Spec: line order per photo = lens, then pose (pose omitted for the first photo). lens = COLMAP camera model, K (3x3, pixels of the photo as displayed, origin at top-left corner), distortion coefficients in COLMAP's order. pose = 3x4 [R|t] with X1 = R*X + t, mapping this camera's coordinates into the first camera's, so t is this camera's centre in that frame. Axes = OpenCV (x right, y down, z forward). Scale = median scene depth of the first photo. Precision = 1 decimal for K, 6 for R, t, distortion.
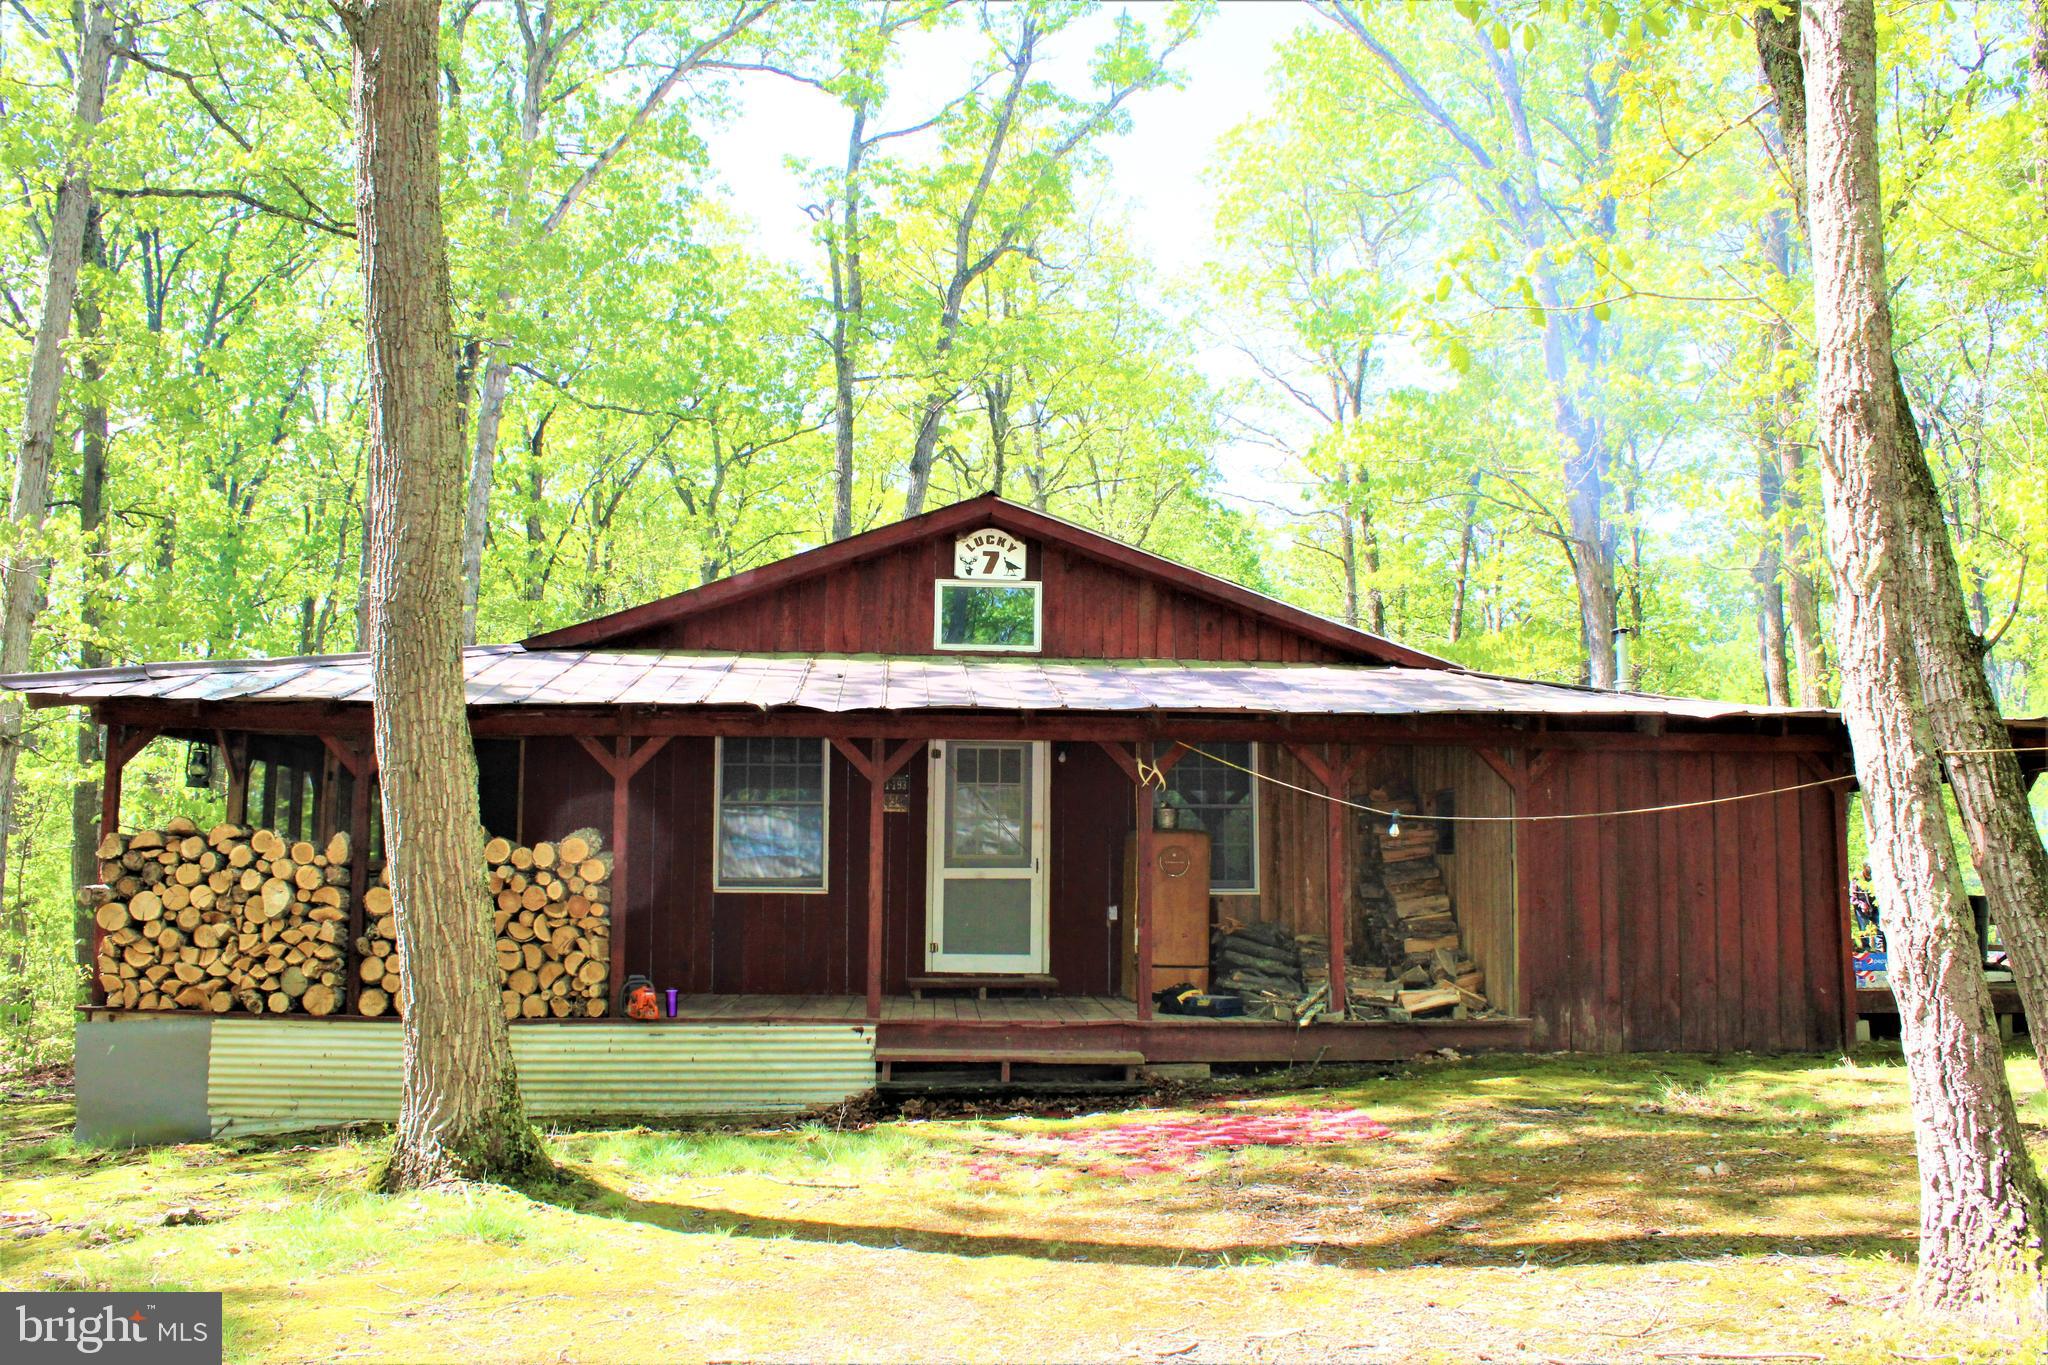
lens RADIAL K [[1694.5, 0, 1045.4], [0, 1694.5, 725.2], [0, 0, 1]] dist [-0.168304, 0.131248]
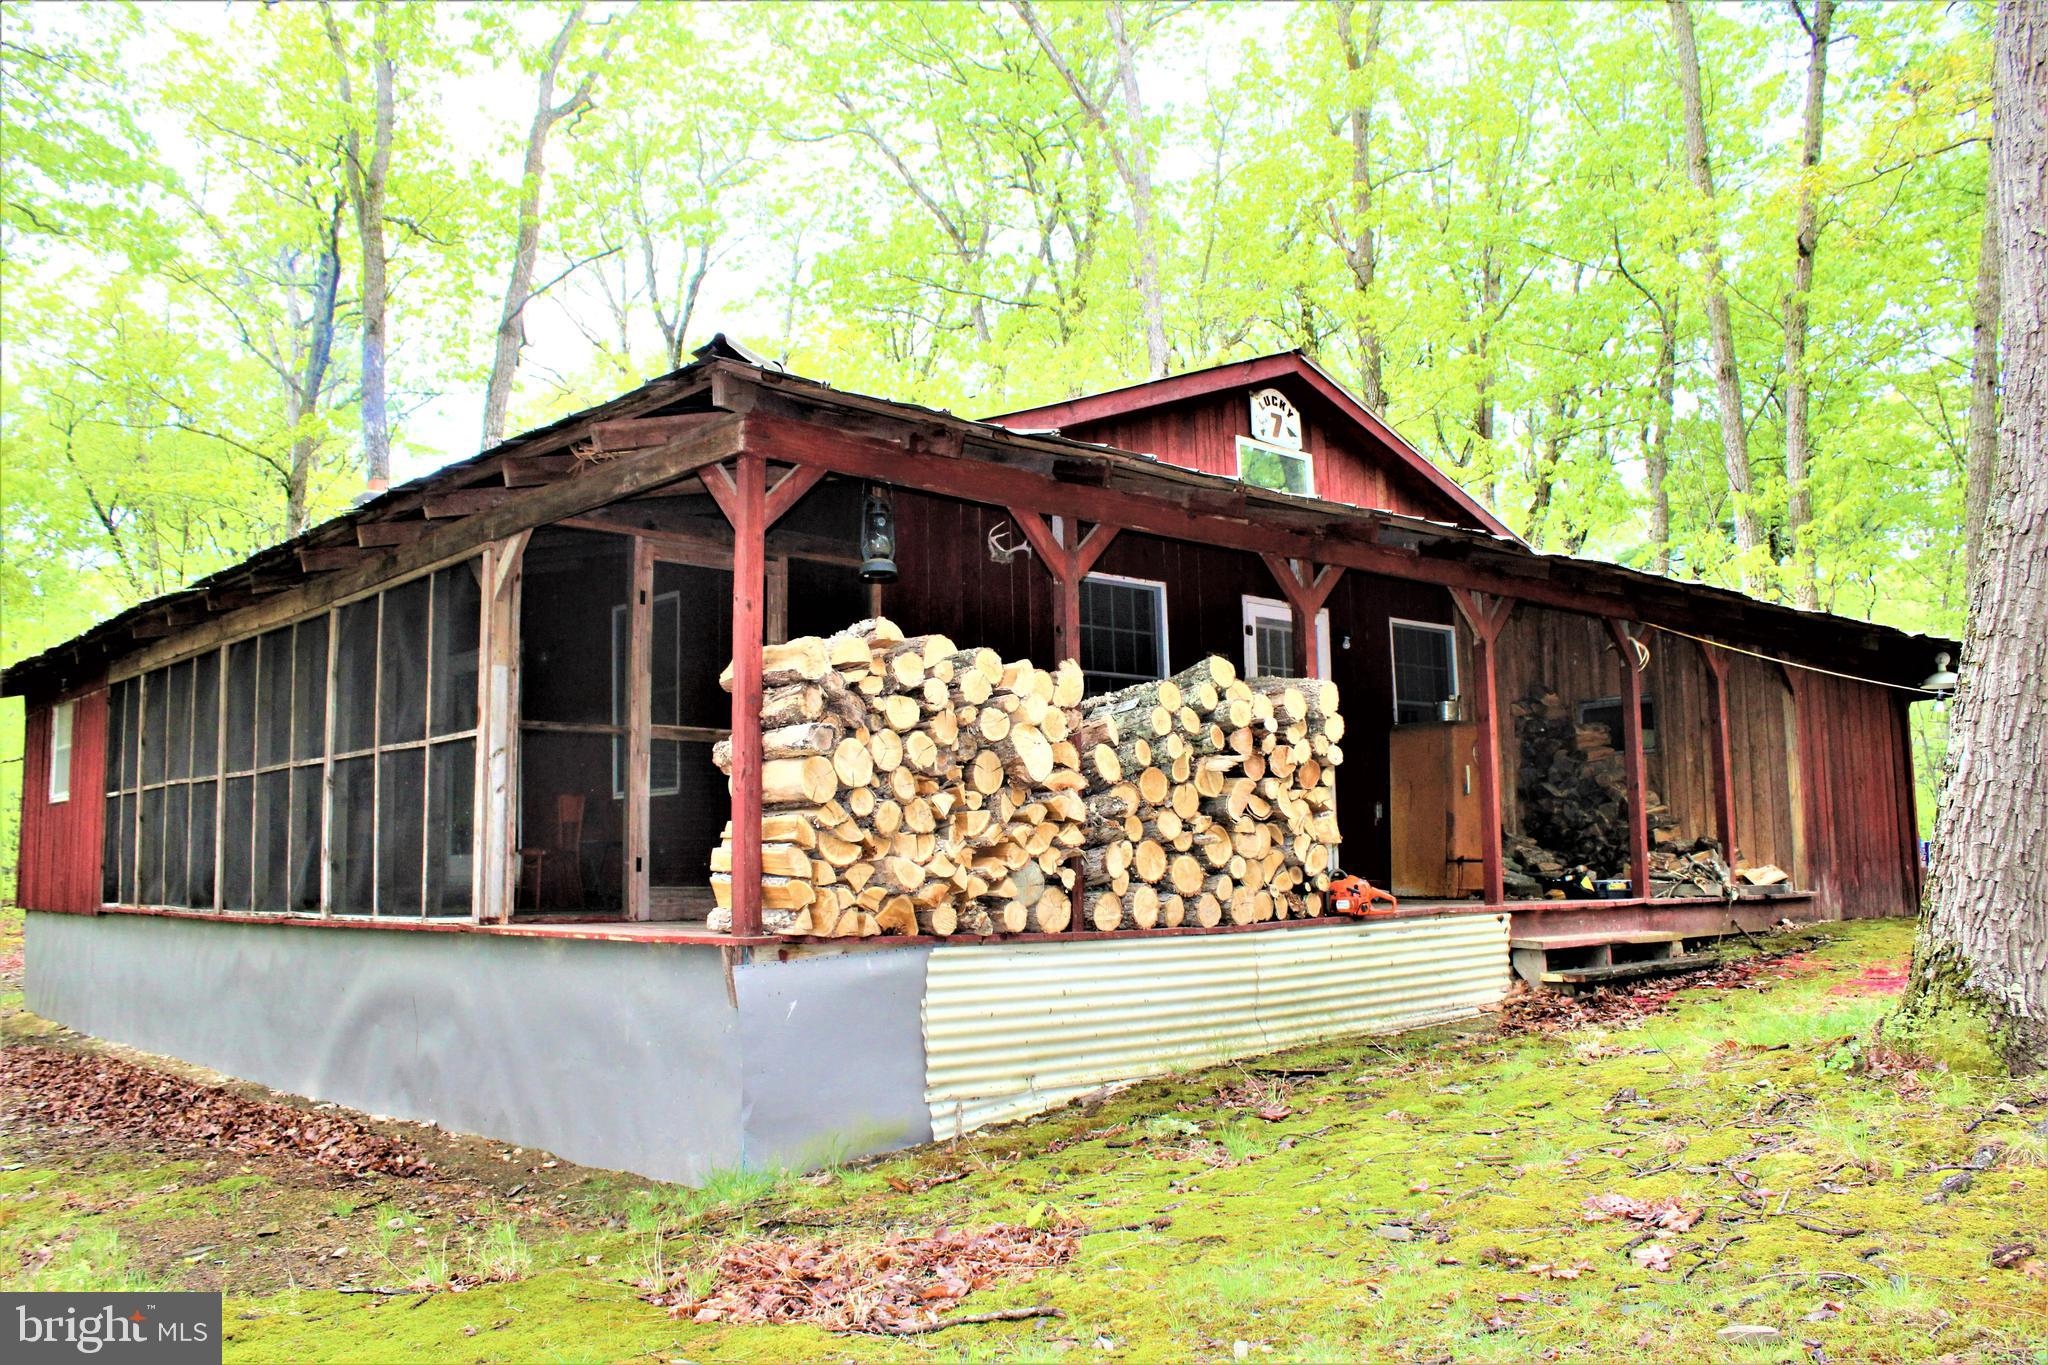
lens RADIAL K [[1694.5, 0, 1022.2], [0, 1694.5, 680.4], [0, 0, 1]] dist [-0.168304, 0.131248]
pose [[0.799012, 0.052278, 0.599038, -0.866577], [-0.039354, 0.998624, -0.034658, 0.098922], [-0.600025, 0.004118, 0.799970, 0.460862]]
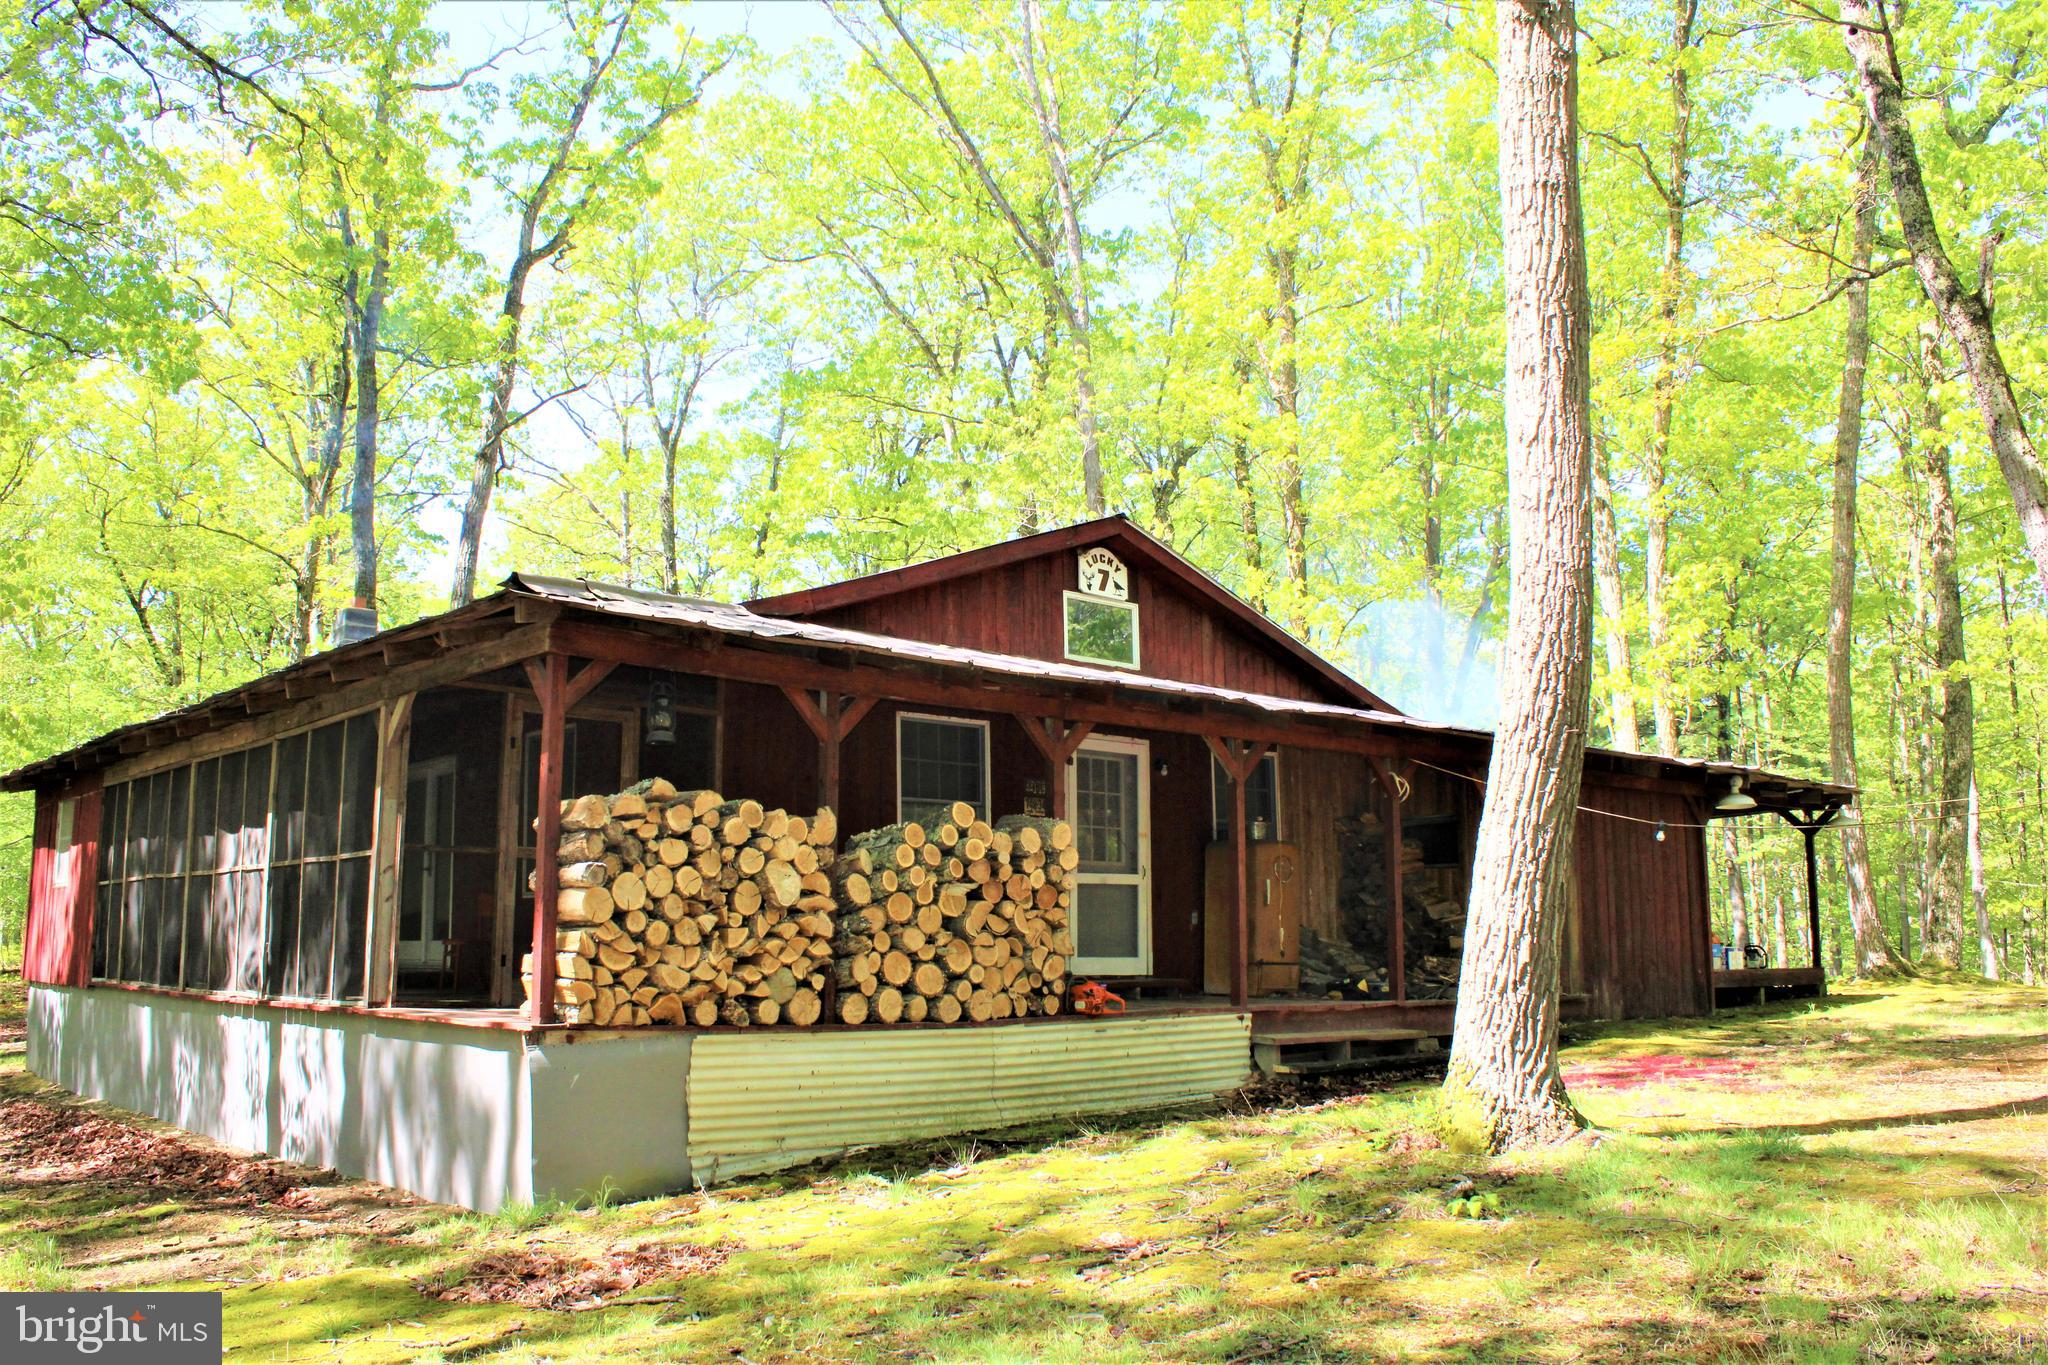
lens RADIAL K [[1694.5, 0, 1022.3], [0, 1694.5, 686.4], [0, 0, 1]] dist [-0.168304, 0.131248]
pose [[0.809834, 0.085172, 0.580444, -0.863098], [-0.051549, 0.995909, -0.074215, 0.062691], [-0.584390, 0.030180, 0.810911, 0.237006]]
